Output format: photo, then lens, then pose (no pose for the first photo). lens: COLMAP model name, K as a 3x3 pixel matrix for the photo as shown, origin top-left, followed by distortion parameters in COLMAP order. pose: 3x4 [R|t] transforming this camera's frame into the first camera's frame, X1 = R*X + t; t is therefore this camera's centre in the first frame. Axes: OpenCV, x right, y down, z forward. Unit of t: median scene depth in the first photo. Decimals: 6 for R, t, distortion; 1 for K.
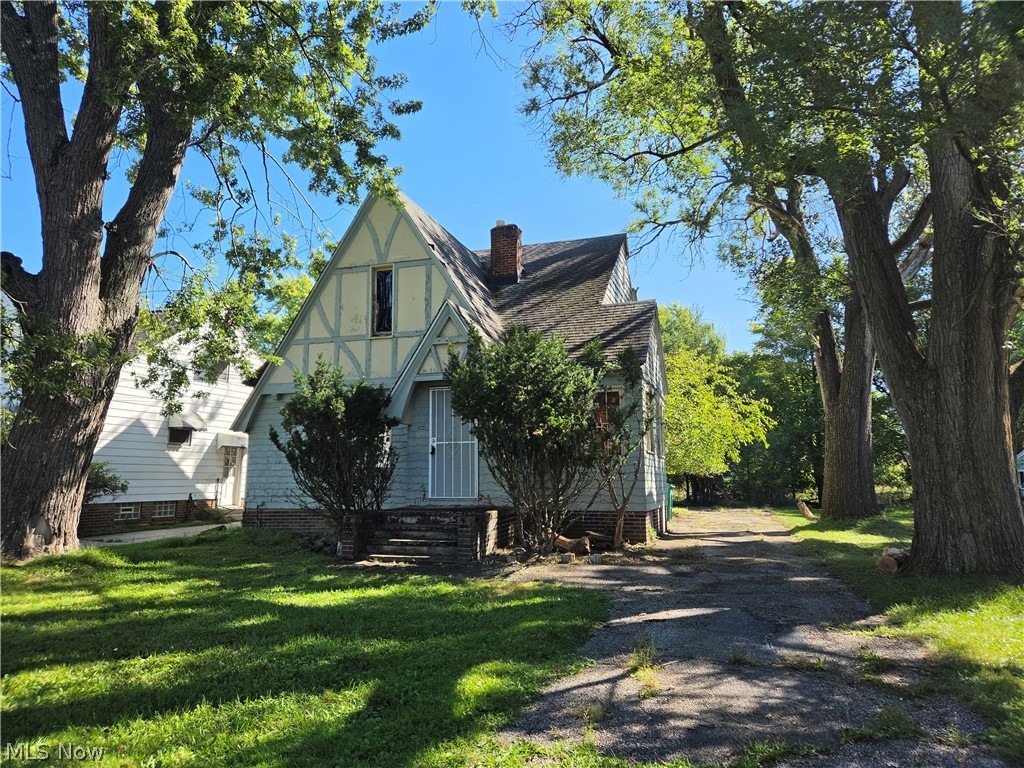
lens RADIAL K [[692.1, 0, 496.9], [0, 692.1, 374.4], [0, 0, 1]] dist [0.051711, -0.037713]
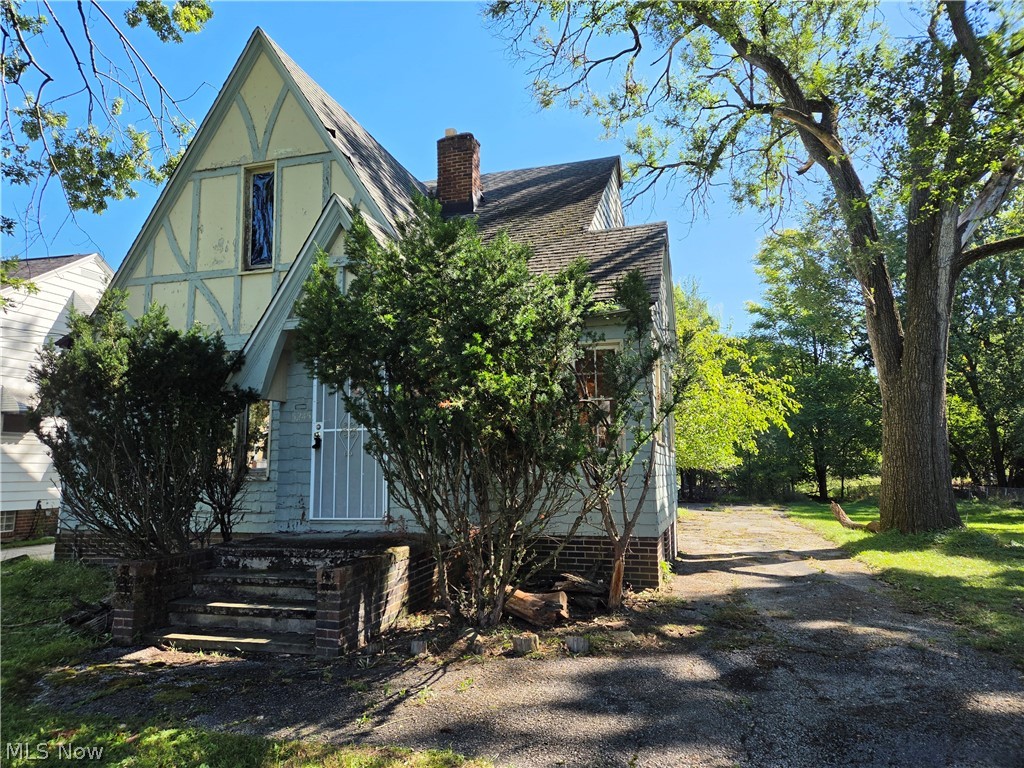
lens RADIAL K [[692.1, 0, 506.2], [0, 692.1, 374.6], [0, 0, 1]] dist [0.051711, -0.037713]
pose [[0.999368, -0.000554, 0.035543, 0.047056], [0.000055, 0.999901, 0.014041, 0.034835], [-0.035547, -0.014030, 0.999270, 0.323252]]
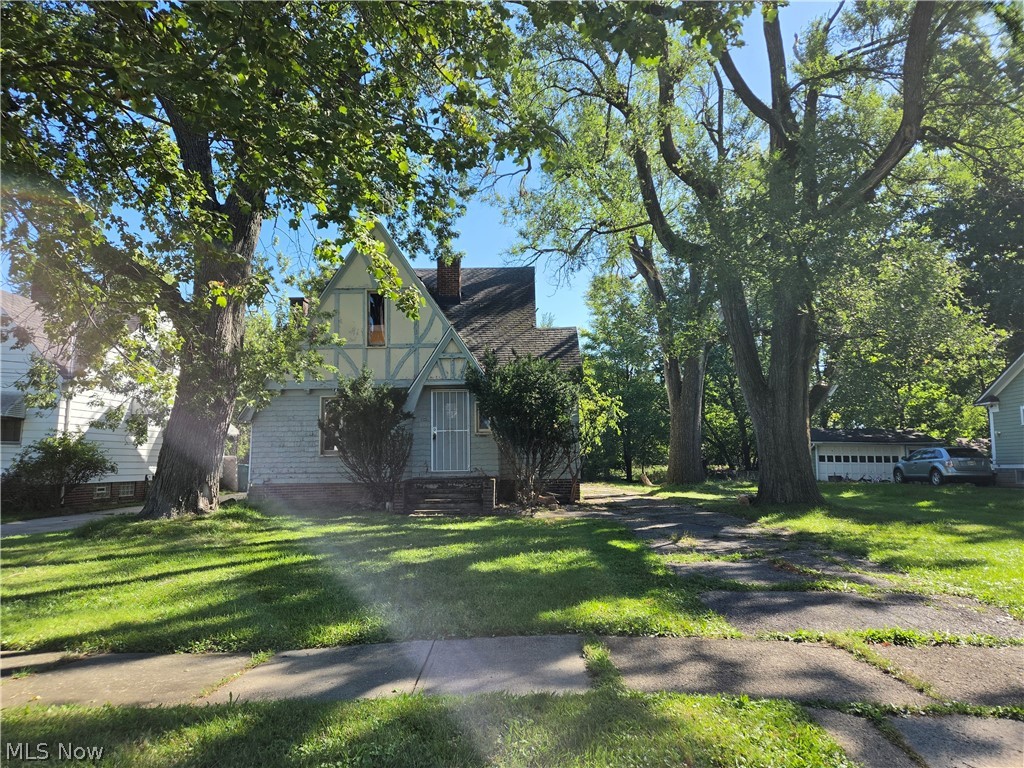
lens RADIAL K [[692.1, 0, 505.0], [0, 692.1, 388.6], [0, 0, 1]] dist [0.051711, -0.037713]
pose [[0.957845, 0.022319, 0.286418, -0.300841], [-0.033950, 0.998786, 0.035706, -0.031150], [-0.285273, -0.043924, 0.957439, -0.279130]]
